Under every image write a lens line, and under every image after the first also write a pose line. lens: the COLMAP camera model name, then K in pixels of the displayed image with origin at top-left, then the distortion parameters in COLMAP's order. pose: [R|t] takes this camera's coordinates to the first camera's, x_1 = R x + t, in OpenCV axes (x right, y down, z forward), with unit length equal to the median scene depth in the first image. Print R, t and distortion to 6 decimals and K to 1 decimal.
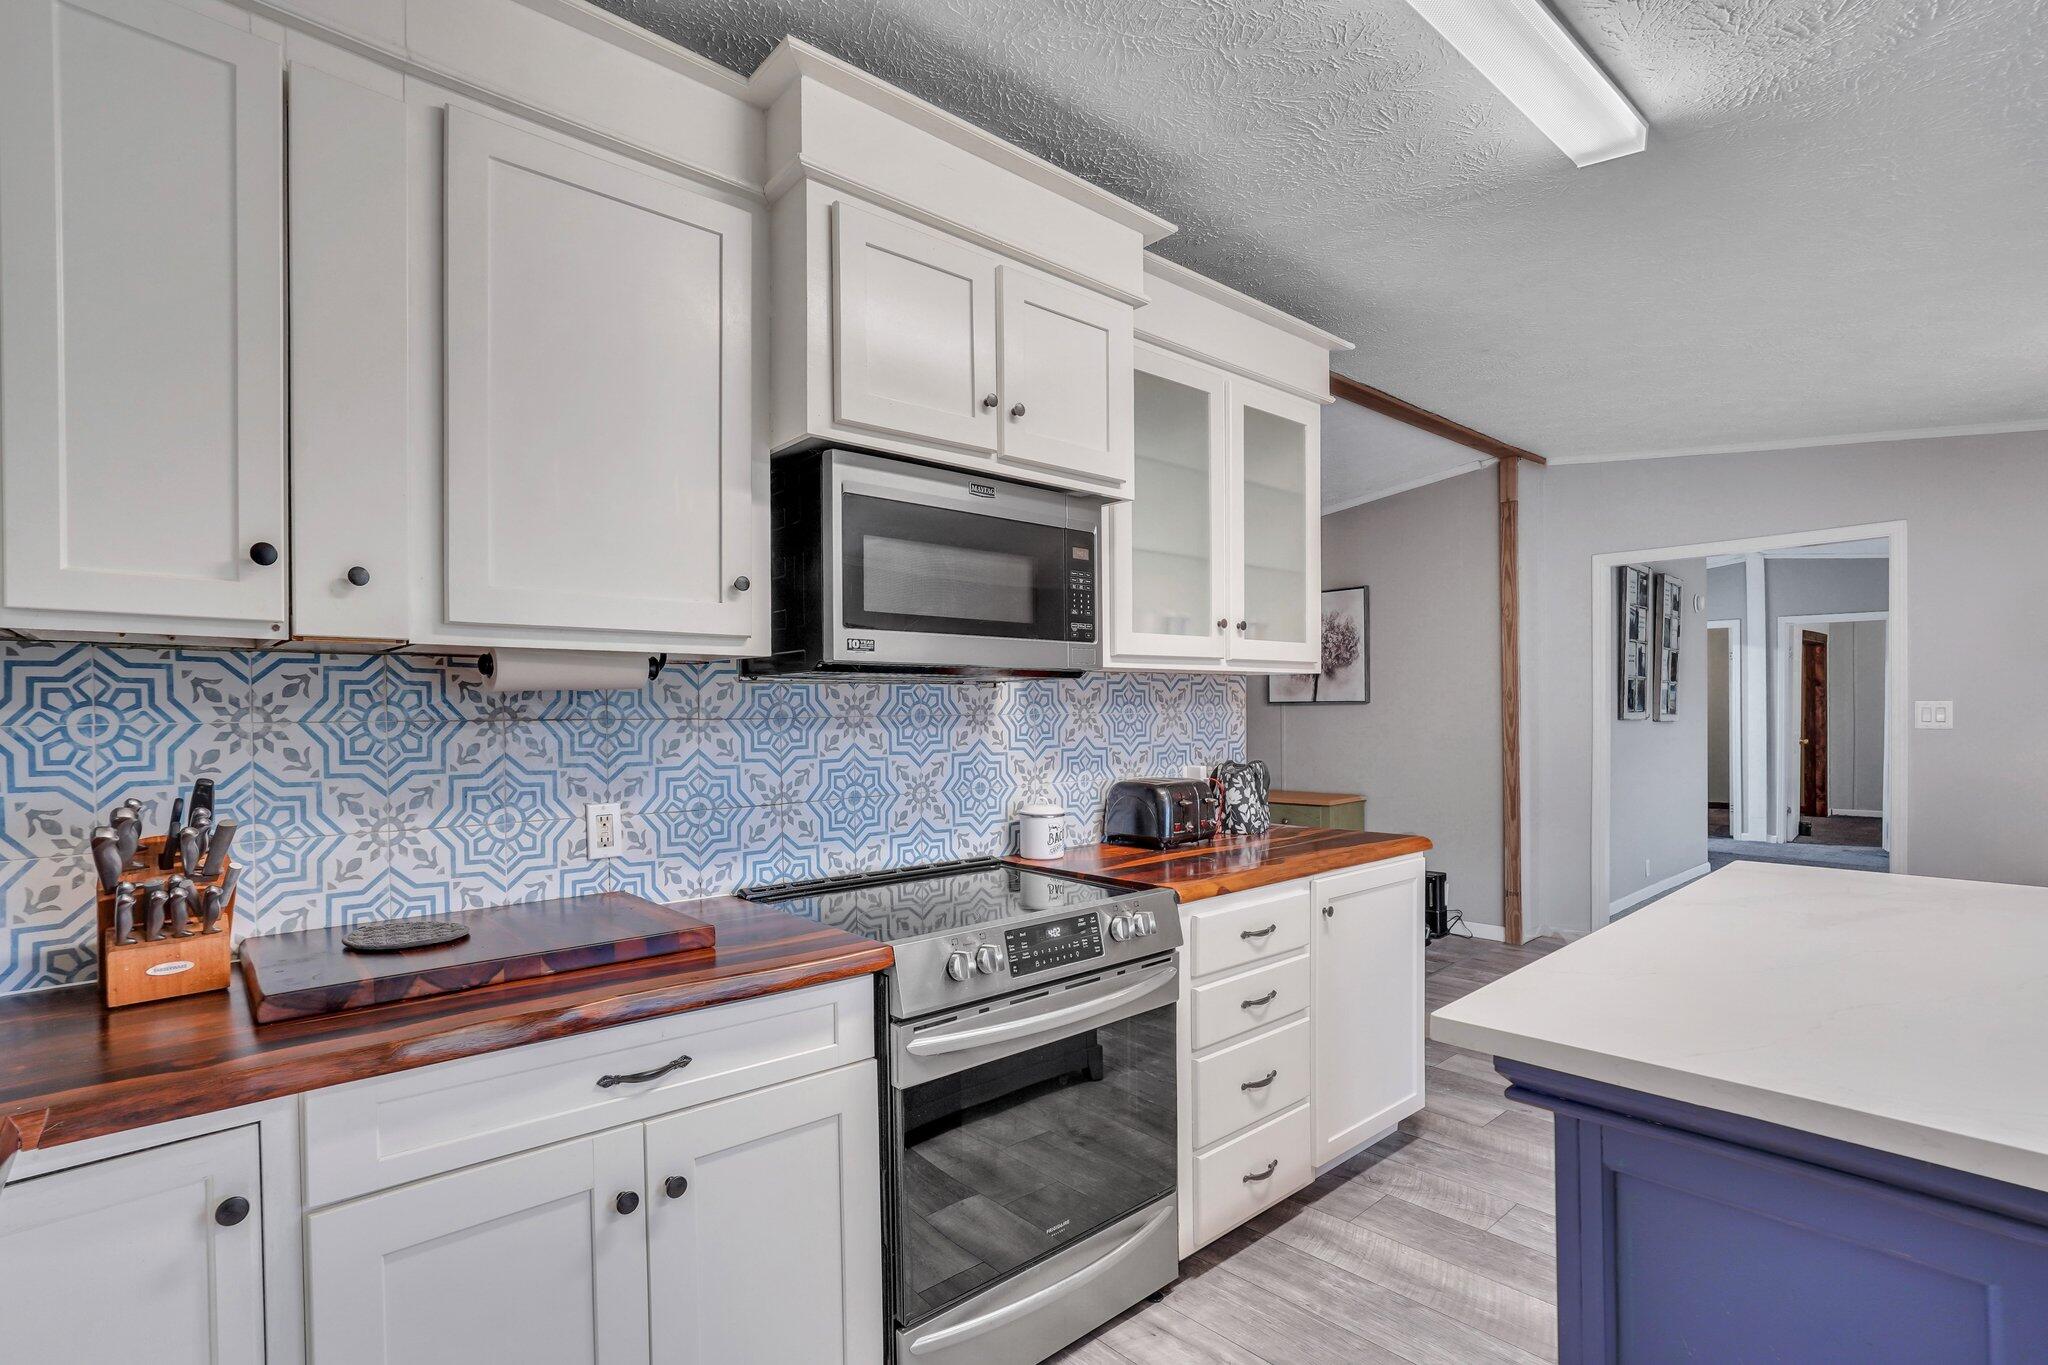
lens RADIAL K [[977.7, 0, 1019.1], [0, 977.7, 724.5], [0, 0, 1]] dist [-0.042924, 0.015619]
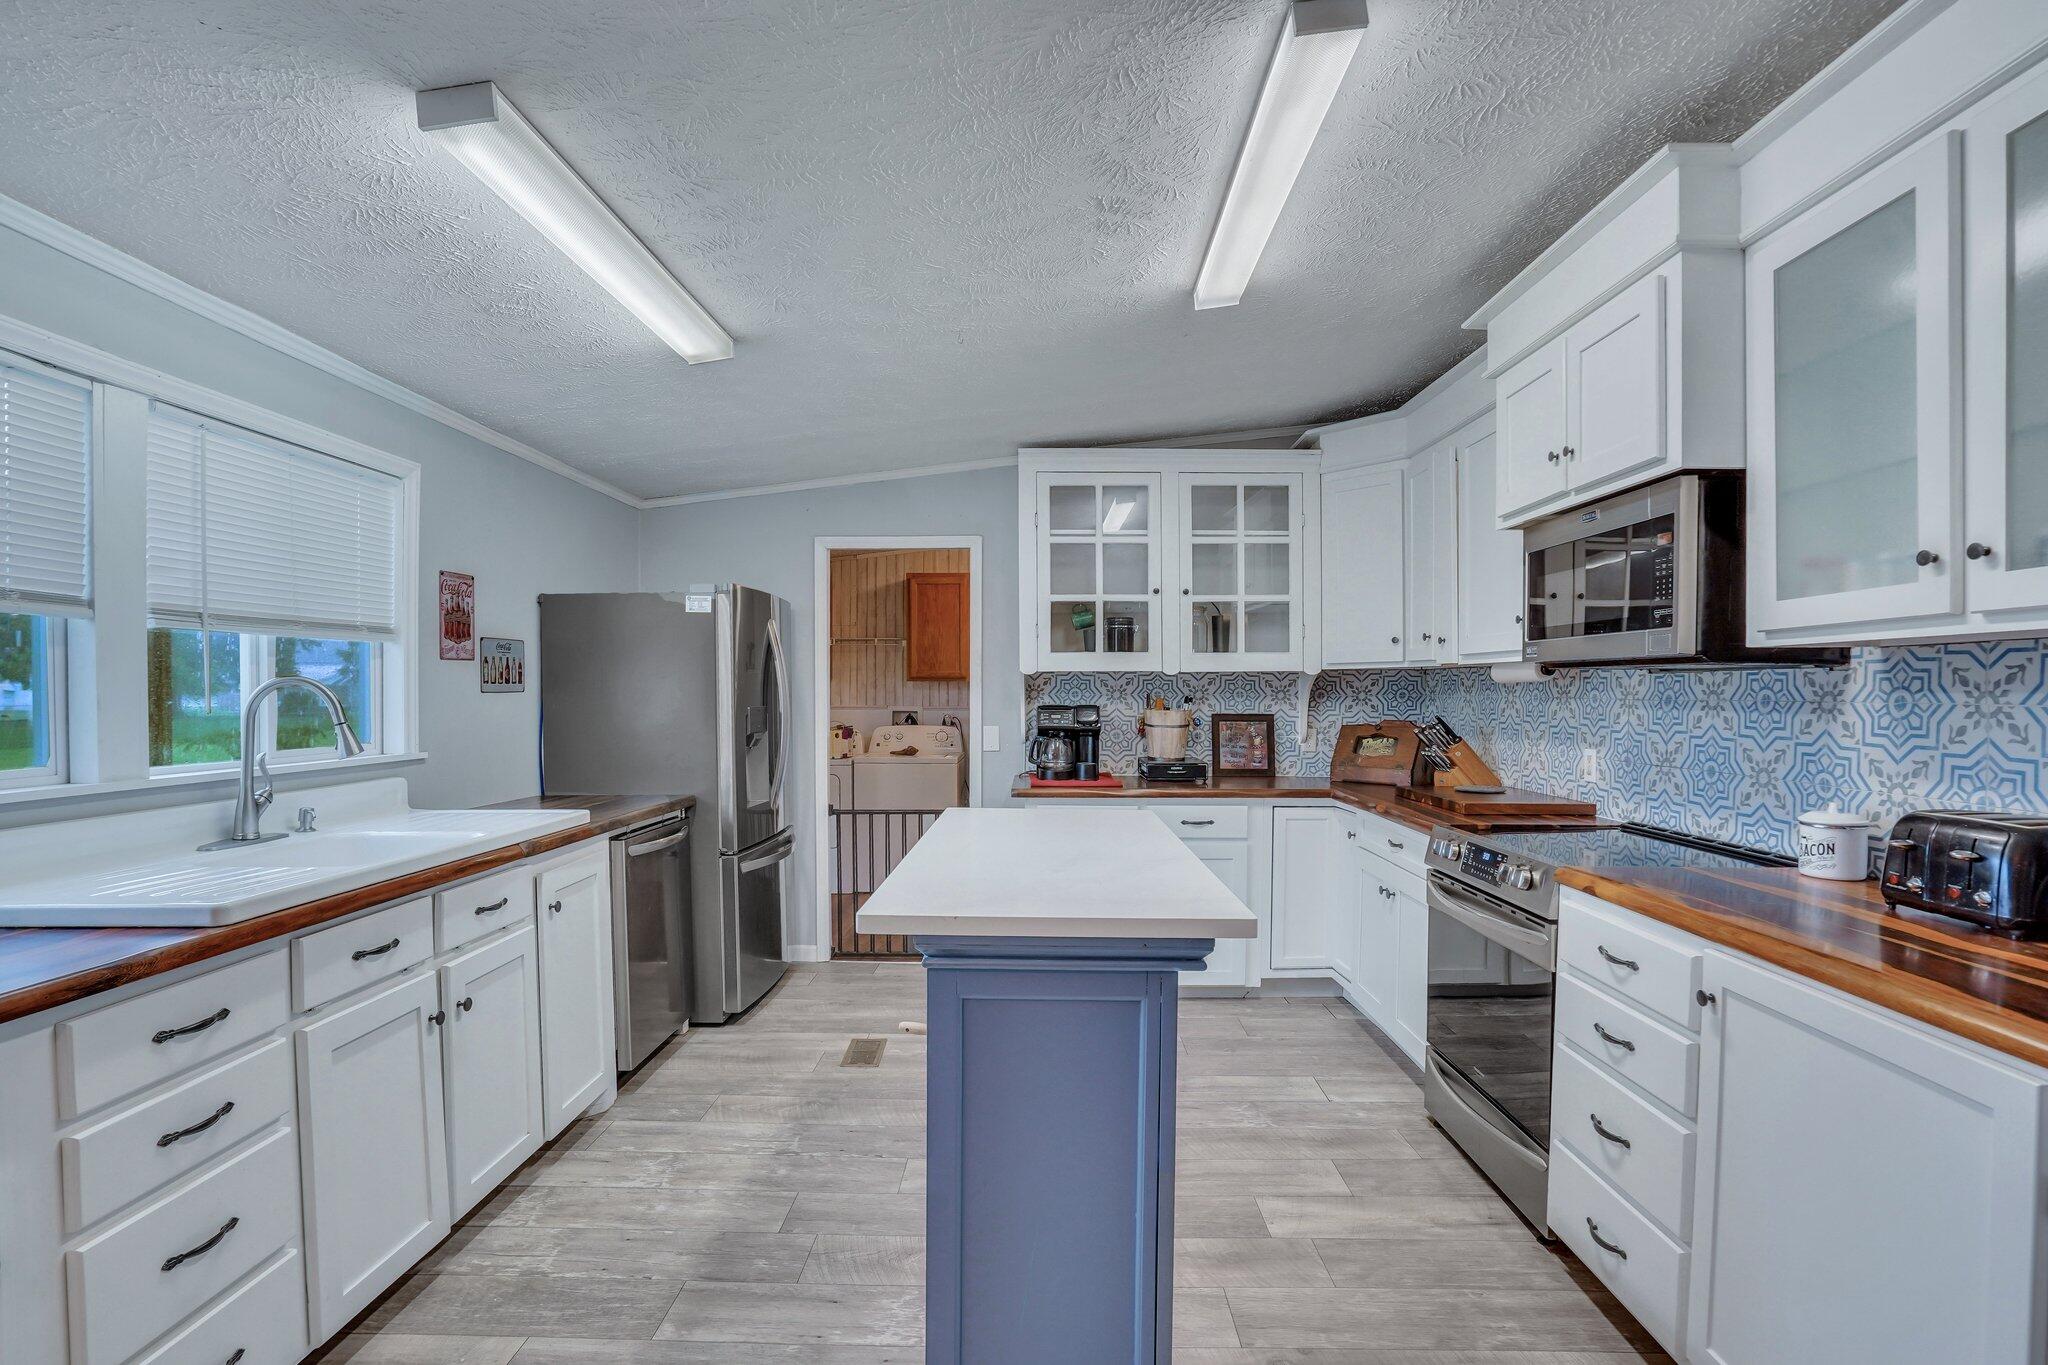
lens RADIAL K [[977.7, 0, 1044.2], [0, 977.7, 705.5], [0, 0, 1]] dist [-0.042924, 0.015619]
pose [[-0.667217, 0.012085, -0.744766, 1.120014], [-0.014758, 0.999458, 0.029439, -0.022484], [0.744718, 0.030634, -0.666676, 1.096705]]
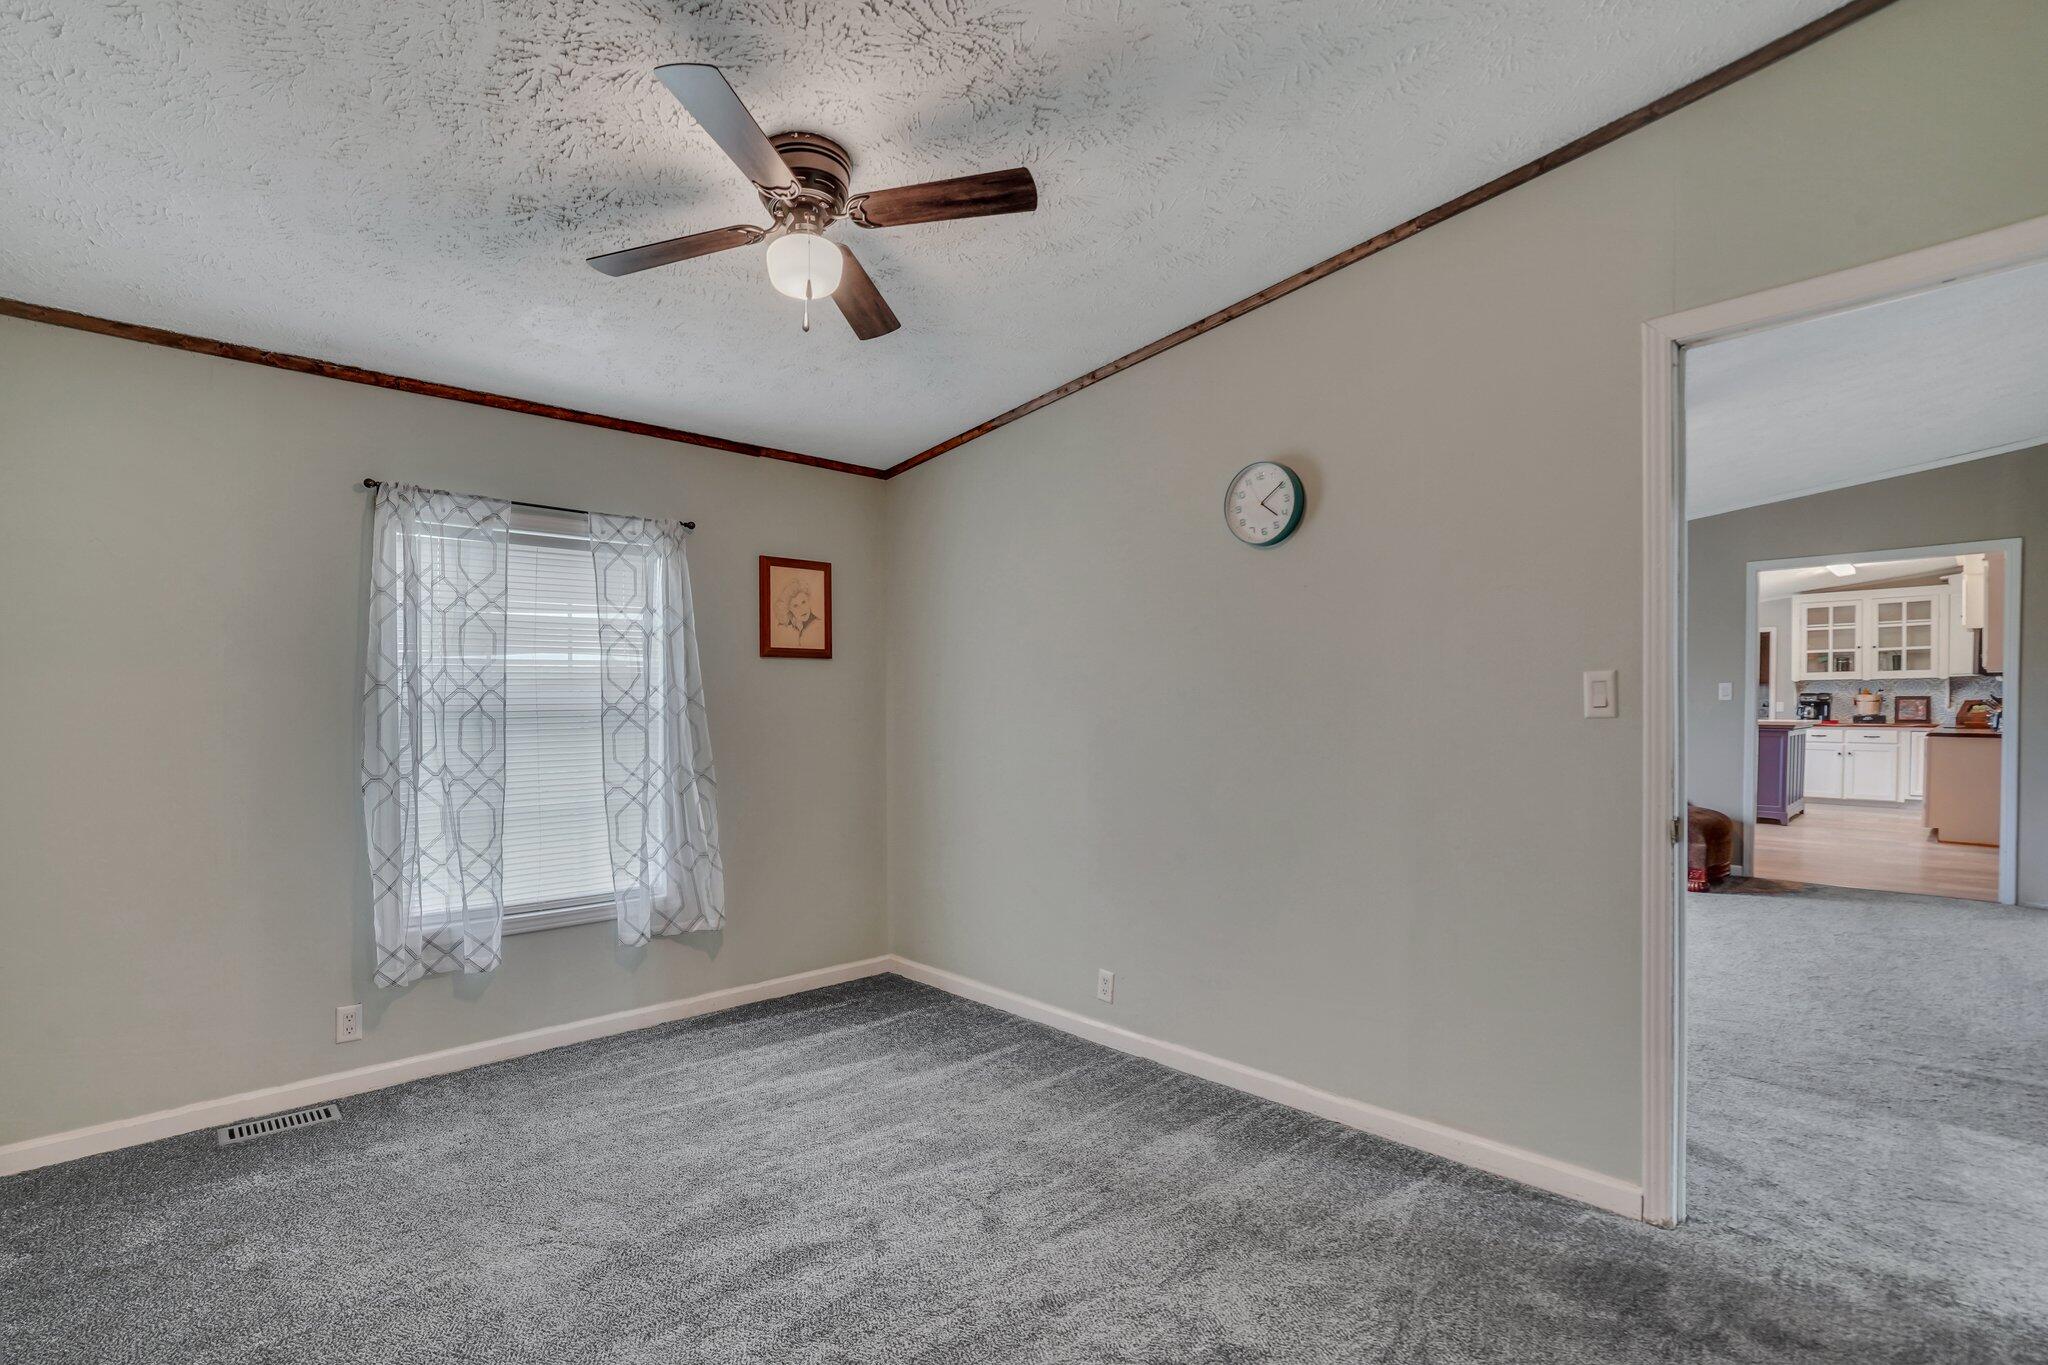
lens RADIAL K [[977.7, 0, 1031.0], [0, 977.7, 725.9], [0, 0, 1]] dist [-0.042924, 0.015619]
pose [[-0.997867, 0.011815, -0.064198, 3.669997], [0.008909, 0.998931, 0.045367, -0.052680], [0.064665, 0.044698, -0.996905, 4.119082]]
